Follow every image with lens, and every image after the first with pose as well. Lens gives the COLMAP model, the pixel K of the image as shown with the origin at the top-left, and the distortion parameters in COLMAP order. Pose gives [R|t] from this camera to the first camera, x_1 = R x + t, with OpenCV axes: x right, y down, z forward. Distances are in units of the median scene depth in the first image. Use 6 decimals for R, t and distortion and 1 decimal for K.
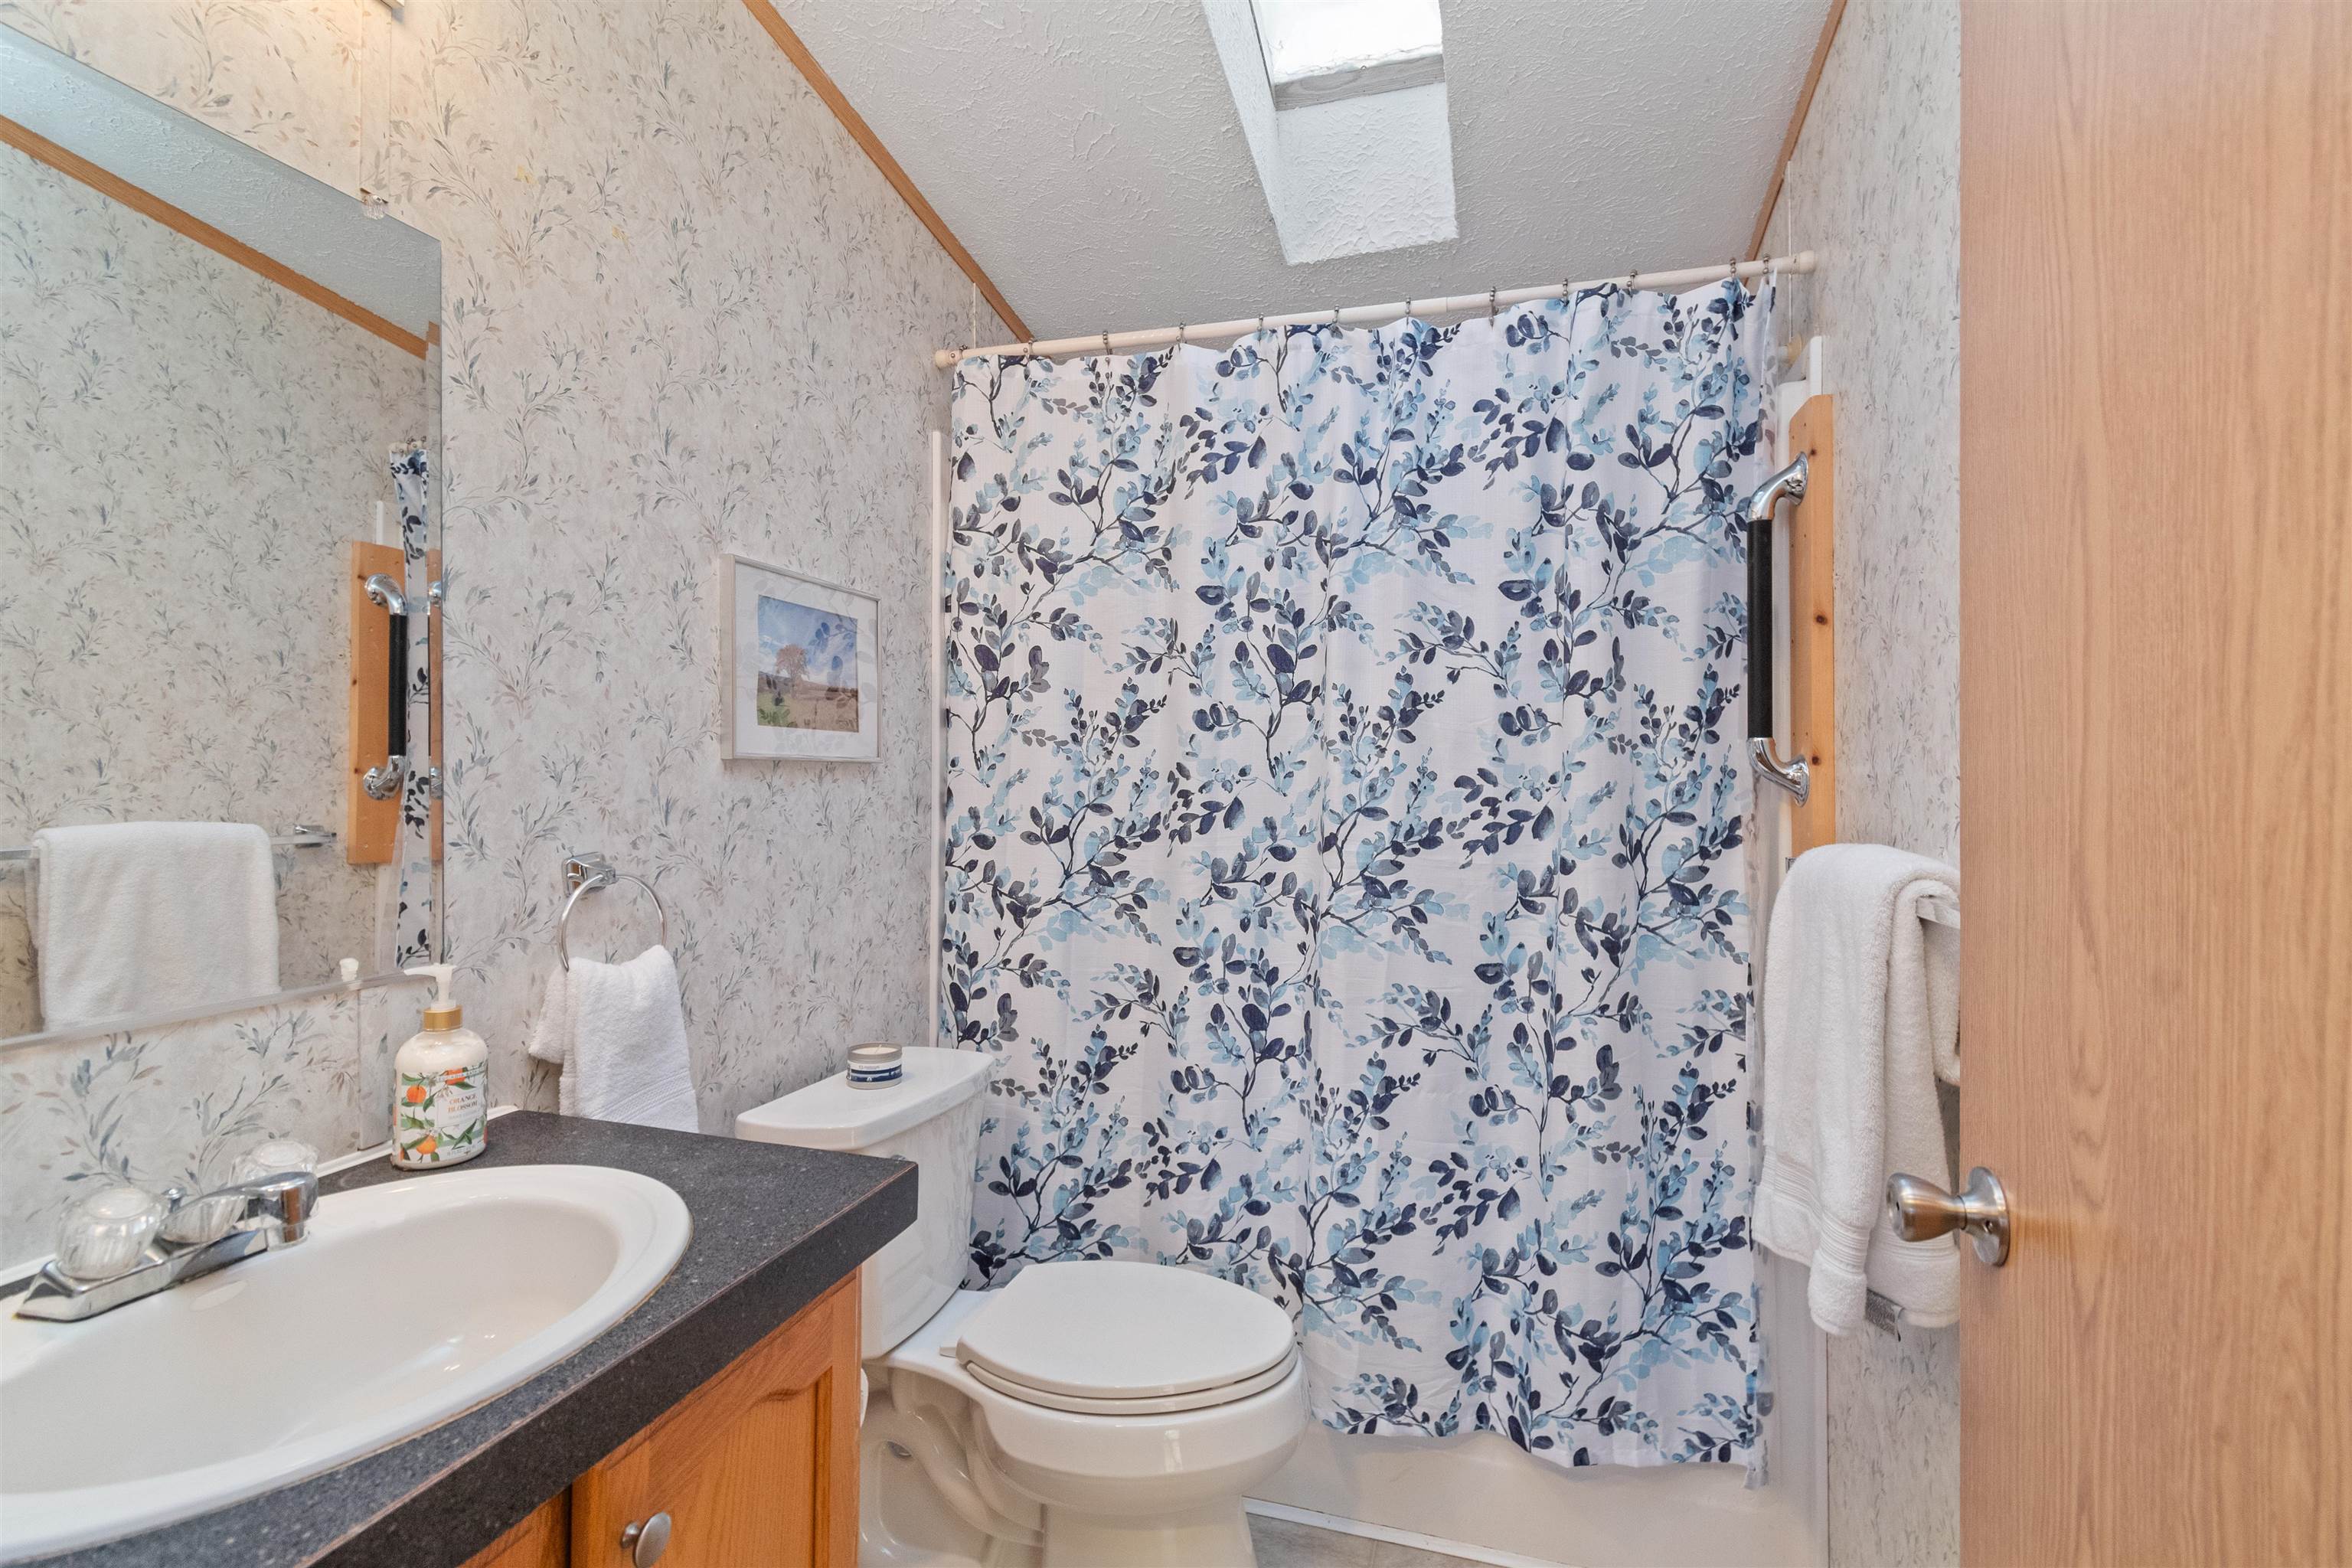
lens RADIAL K [[1059.8, 0, 937.2], [0, 1059.8, 785.3], [0, 0, 1]] dist [-0.010836, -0.000400]
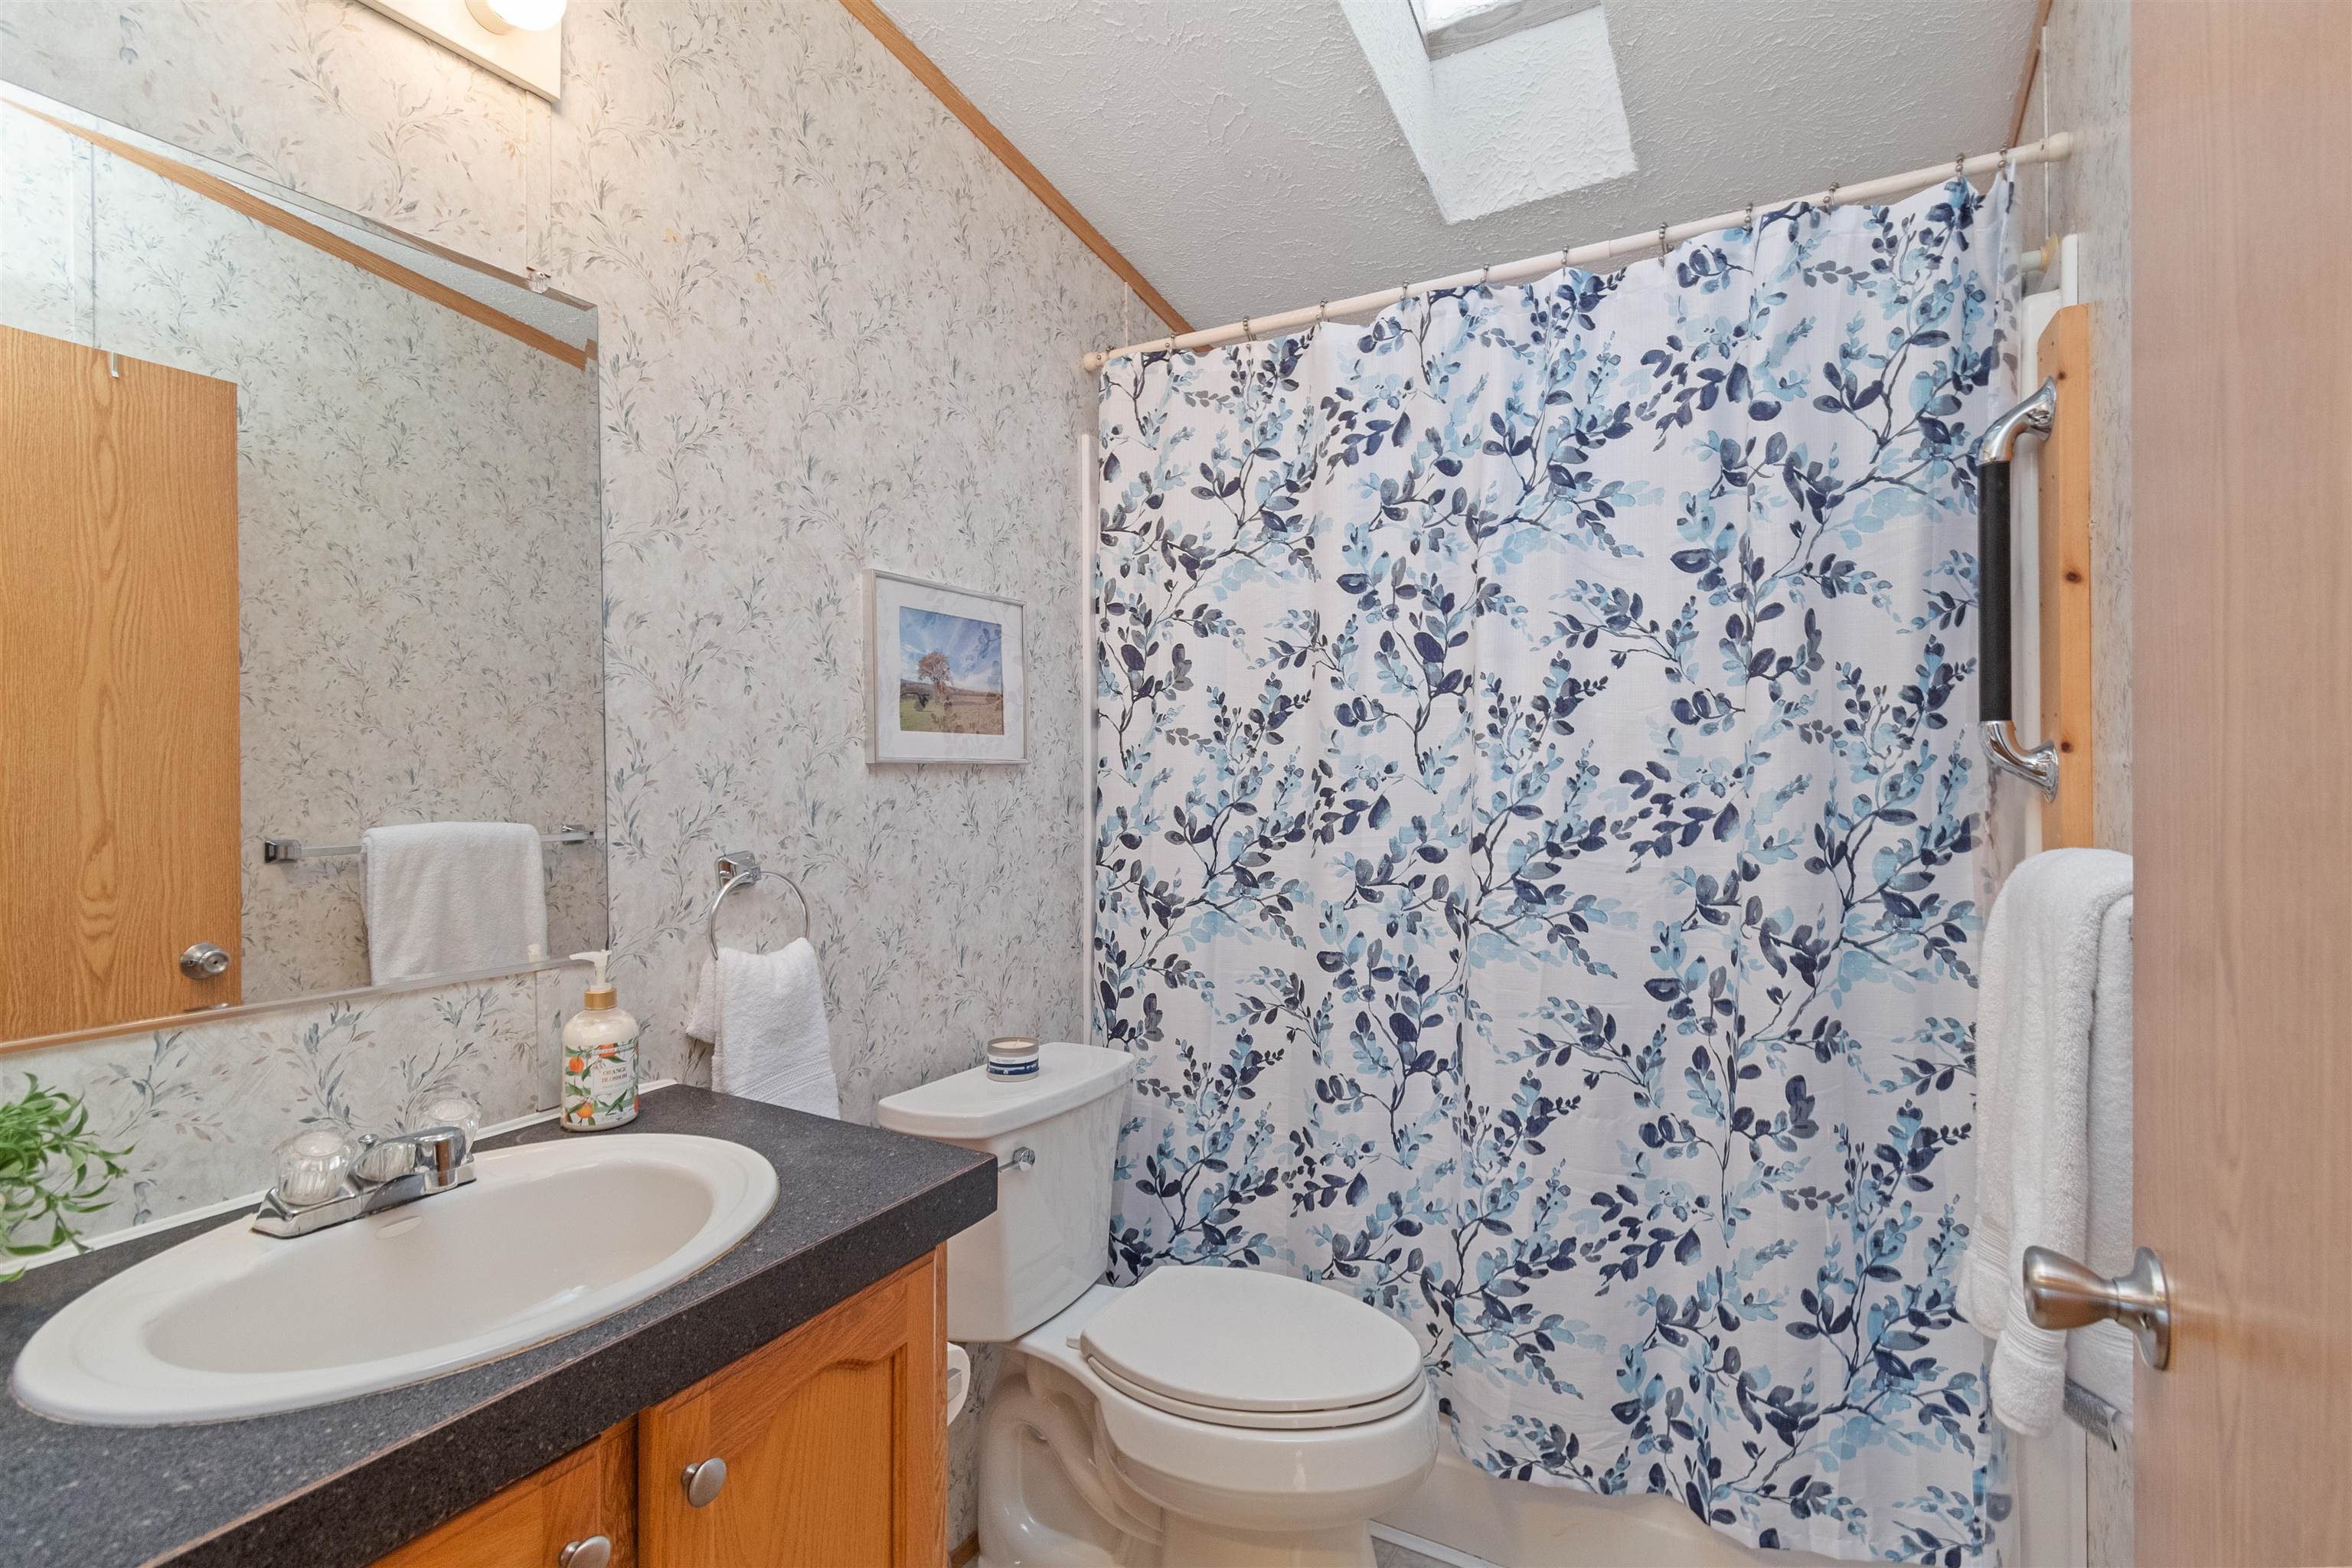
lens RADIAL K [[1059.8, 0, 1151.1], [0, 1059.8, 785.2], [0, 0, 1]] dist [-0.010836, -0.000400]
pose [[0.975455, -0.009247, -0.220005, 0.299459], [0.011182, 0.999909, 0.007551, -0.007550], [0.219915, -0.009826, 0.975470, 0.028654]]
